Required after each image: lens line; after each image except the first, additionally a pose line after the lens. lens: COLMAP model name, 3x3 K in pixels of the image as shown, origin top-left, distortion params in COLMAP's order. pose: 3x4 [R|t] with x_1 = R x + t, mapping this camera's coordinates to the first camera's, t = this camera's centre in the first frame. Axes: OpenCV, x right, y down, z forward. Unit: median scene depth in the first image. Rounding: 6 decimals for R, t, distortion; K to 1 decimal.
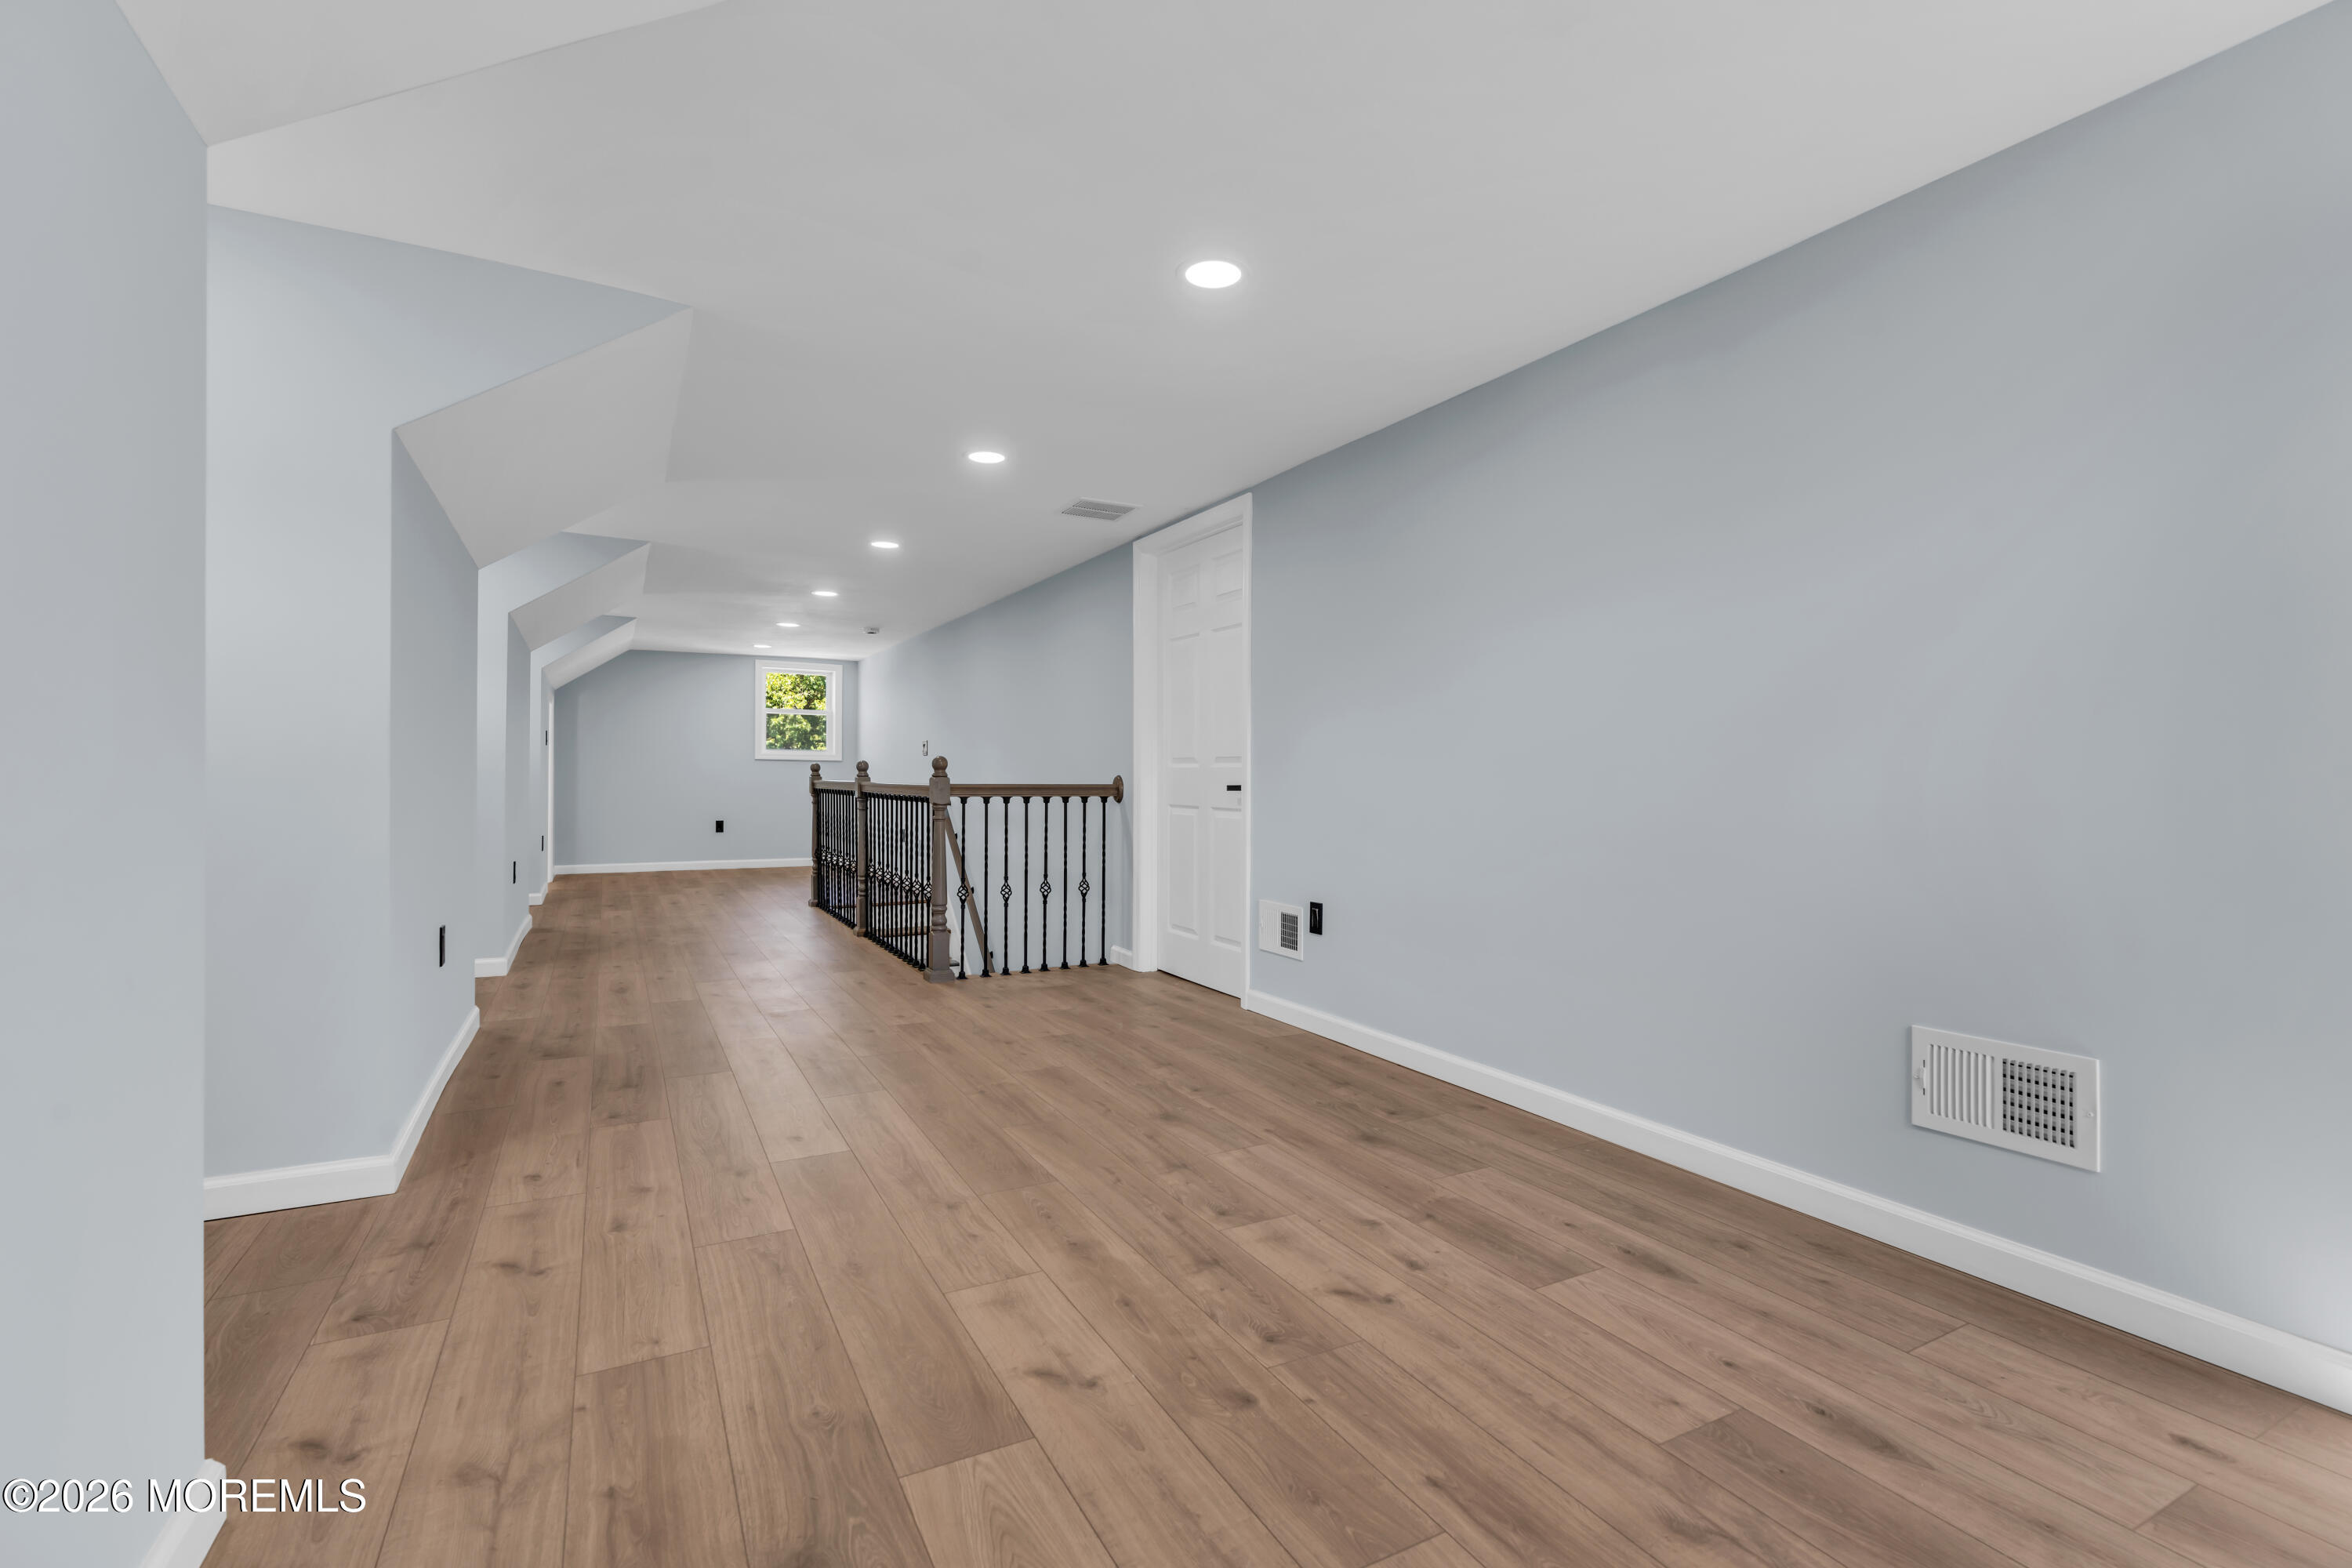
lens RADIAL K [[1058.9, 0, 1151.5], [0, 1058.9, 787.5], [0, 0, 1]] dist [-0.008908, 0.002756]
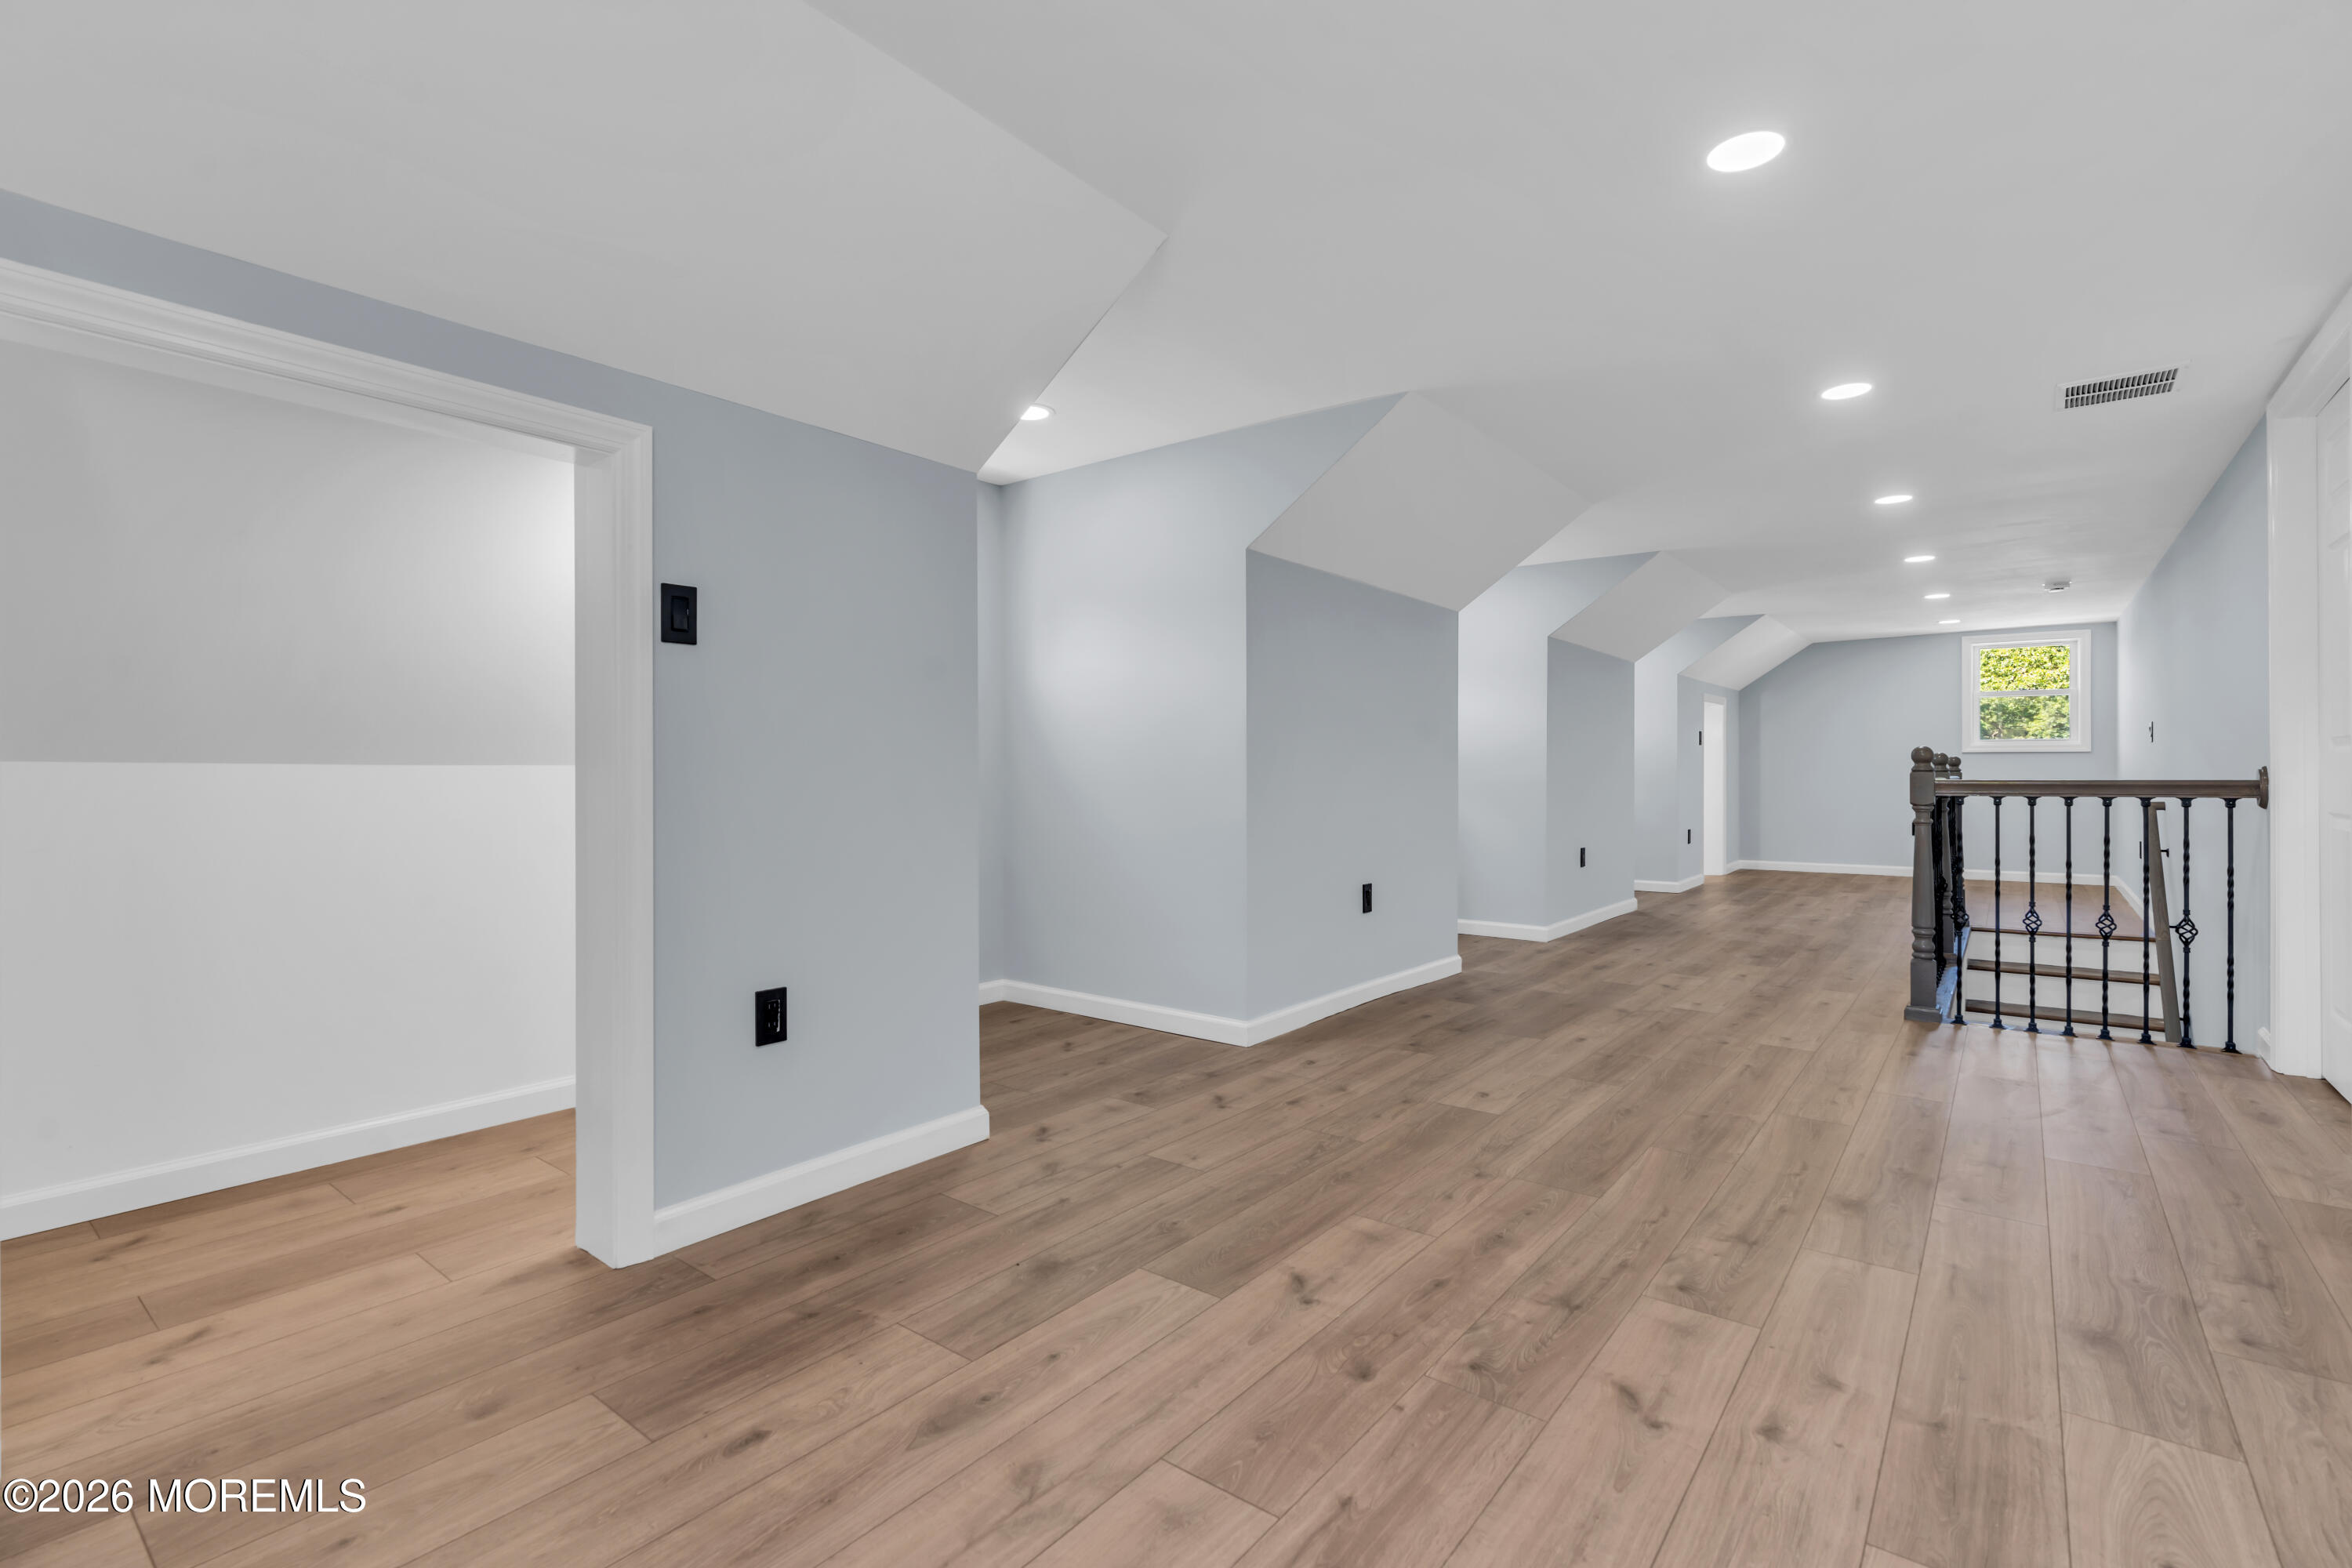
lens RADIAL K [[1058.9, 0, 1169.2], [0, 1058.9, 773.5], [0, 0, 1]] dist [-0.008908, 0.002756]
pose [[0.403325, -0.008487, -0.915017, 0.681461], [-0.002354, 0.999944, -0.010312, 0.003295], [0.915054, 0.006313, 0.403282, 0.289064]]
